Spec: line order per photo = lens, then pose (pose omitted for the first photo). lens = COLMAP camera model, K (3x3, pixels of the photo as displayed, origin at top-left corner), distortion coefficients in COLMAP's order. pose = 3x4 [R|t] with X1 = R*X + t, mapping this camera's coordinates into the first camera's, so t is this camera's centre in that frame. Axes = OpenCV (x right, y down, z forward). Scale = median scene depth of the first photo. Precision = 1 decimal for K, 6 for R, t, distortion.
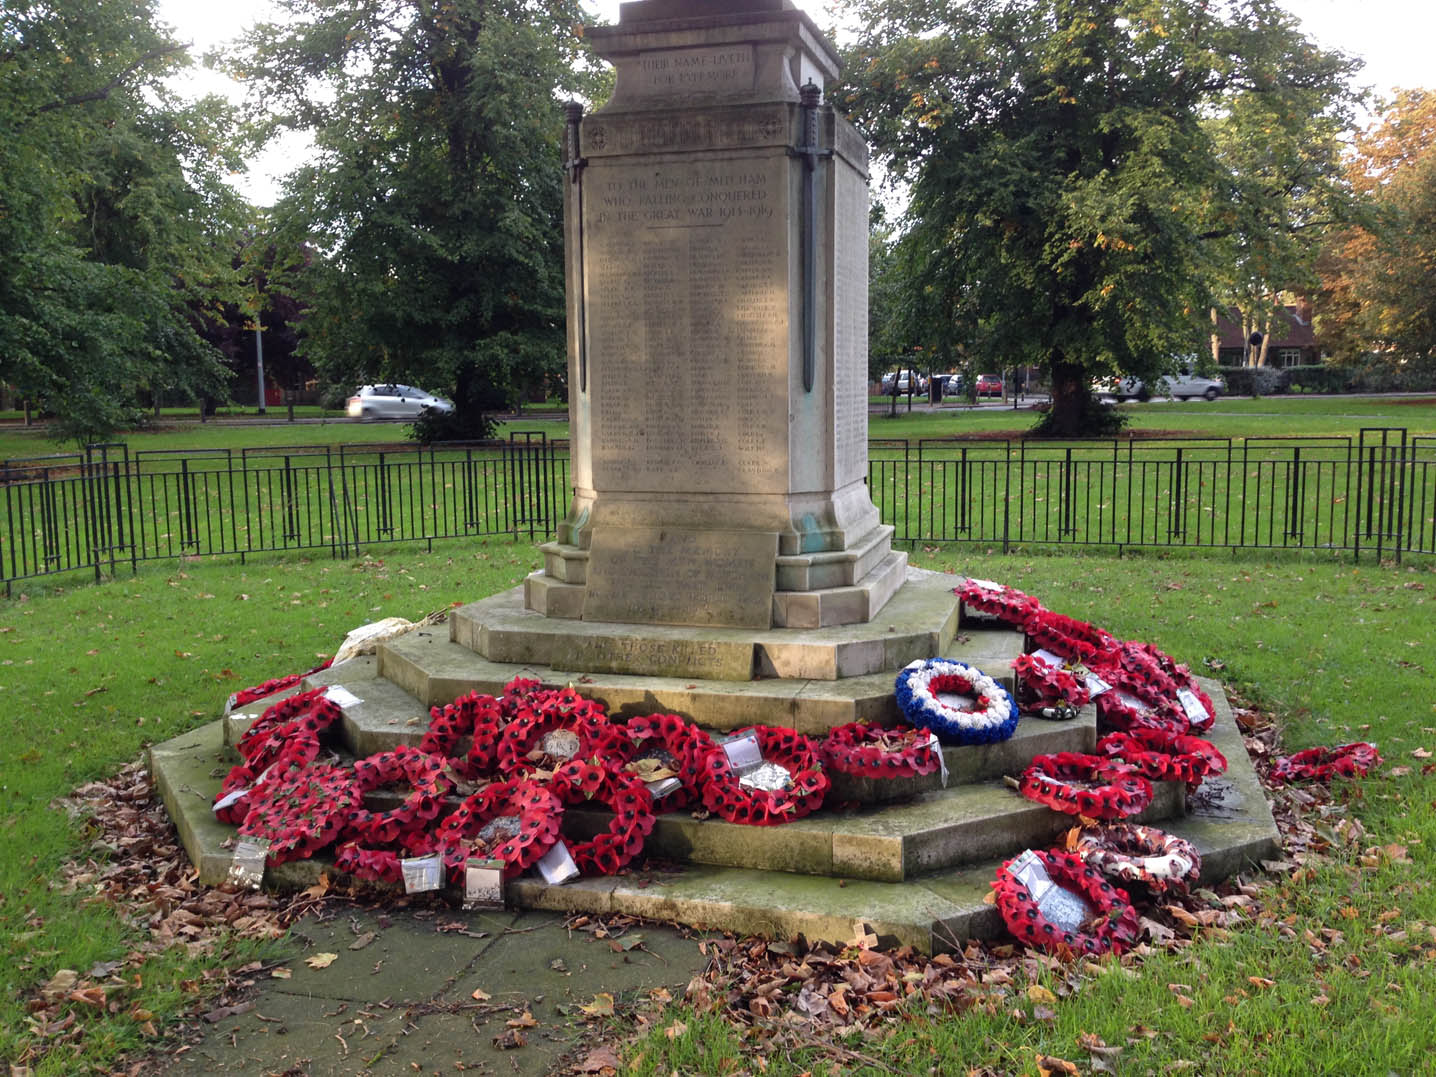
lens RADIAL K [[1342.8, 0, 718.0], [0, 1342.8, 538.5], [0, 0, 1]] dist [0.096694, -0.150474]
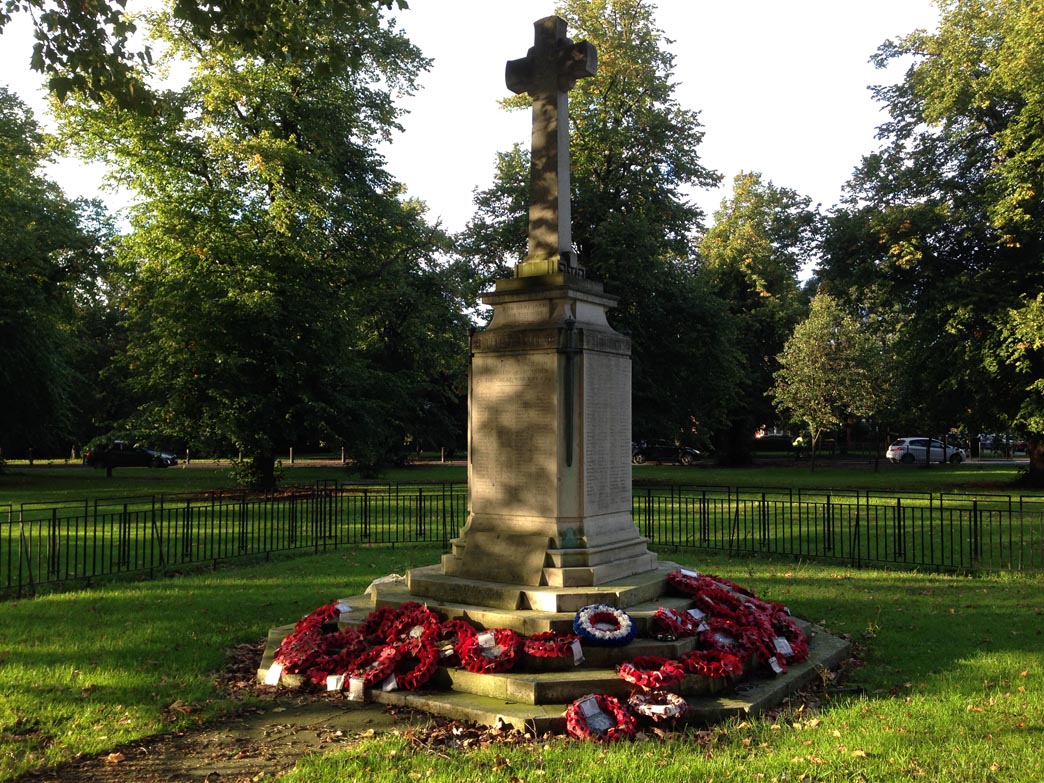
lens RADIAL K [[976.2, 0, 522.0], [0, 976.2, 391.5], [0, 0, 1]] dist [0.096694, -0.150474]
pose [[0.952642, -0.002764, -0.304083, 0.198577], [-0.045233, 0.987547, -0.150683, 0.001122], [0.300713, 0.157302, 0.940653, -0.179438]]
